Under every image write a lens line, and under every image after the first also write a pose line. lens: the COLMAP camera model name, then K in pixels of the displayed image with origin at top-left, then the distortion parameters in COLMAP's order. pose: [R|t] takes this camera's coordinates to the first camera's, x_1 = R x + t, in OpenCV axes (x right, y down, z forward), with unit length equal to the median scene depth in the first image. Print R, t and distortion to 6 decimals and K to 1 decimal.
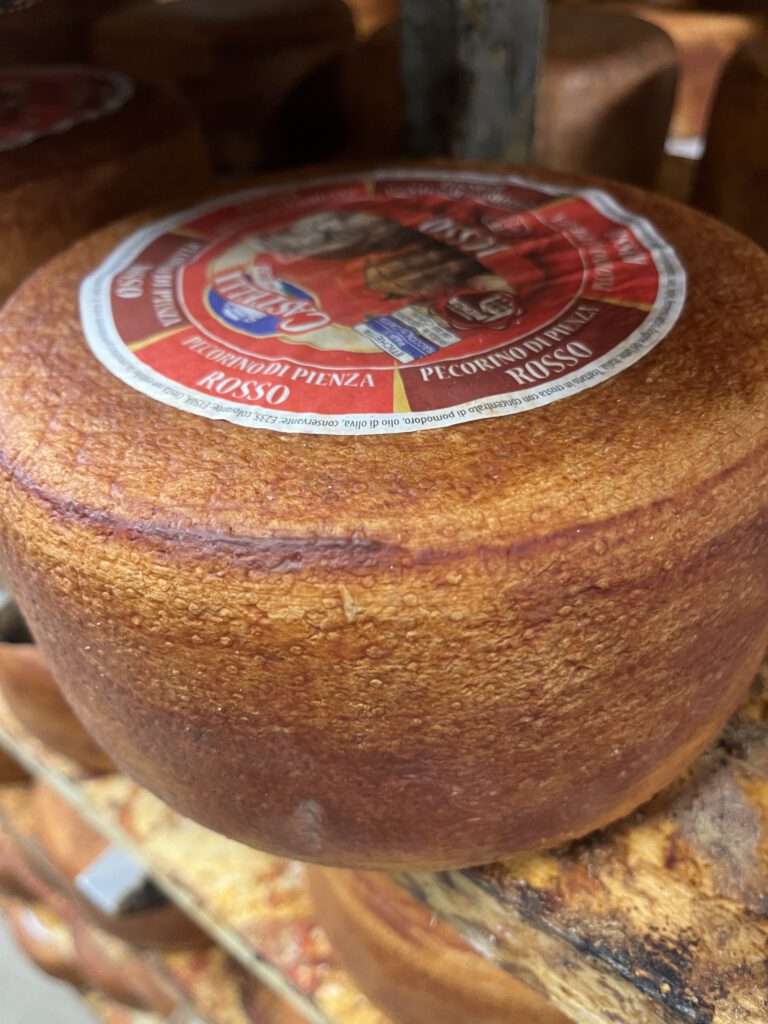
lens RADIAL K [[807.9, 0, 384.0], [0, 807.9, 512.0], [0, 0, 1]] dist [0.031380, 0.002577]
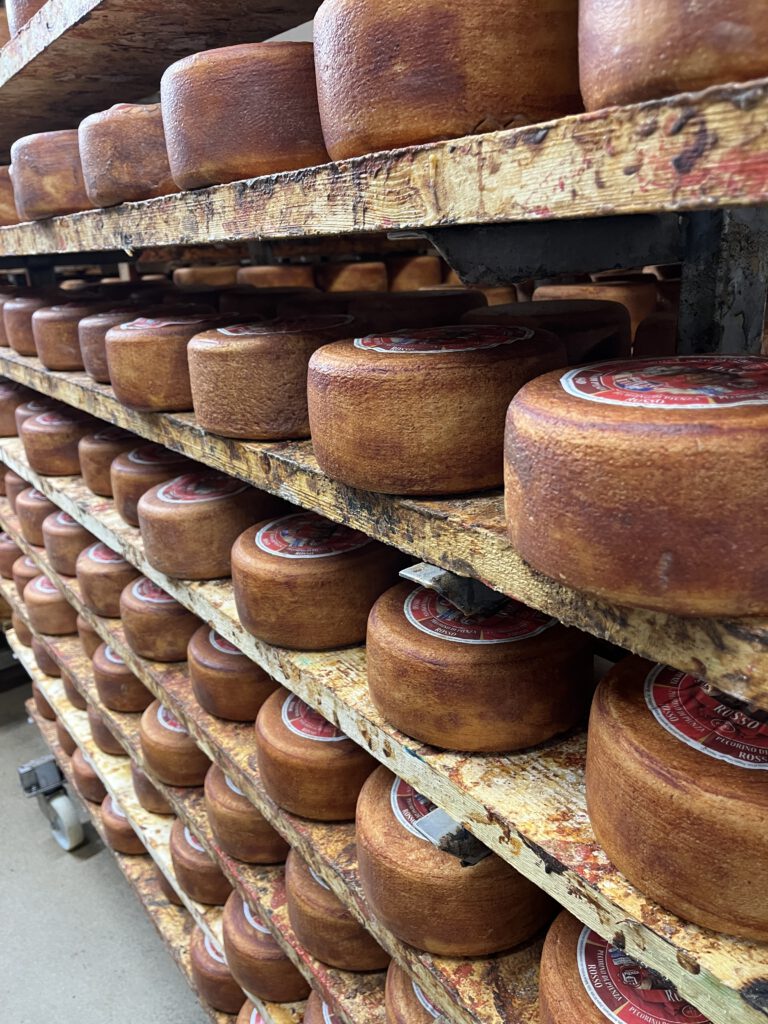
lens RADIAL K [[807.9, 0, 384.0], [0, 807.9, 512.0], [0, 0, 1]] dist [0.031380, 0.002577]
pose [[0.968318, 0.065426, -0.240996, -0.387080], [-0.142126, 0.937906, -0.316436, 1.299604], [0.205329, 0.340663, 0.917490, -1.651987]]
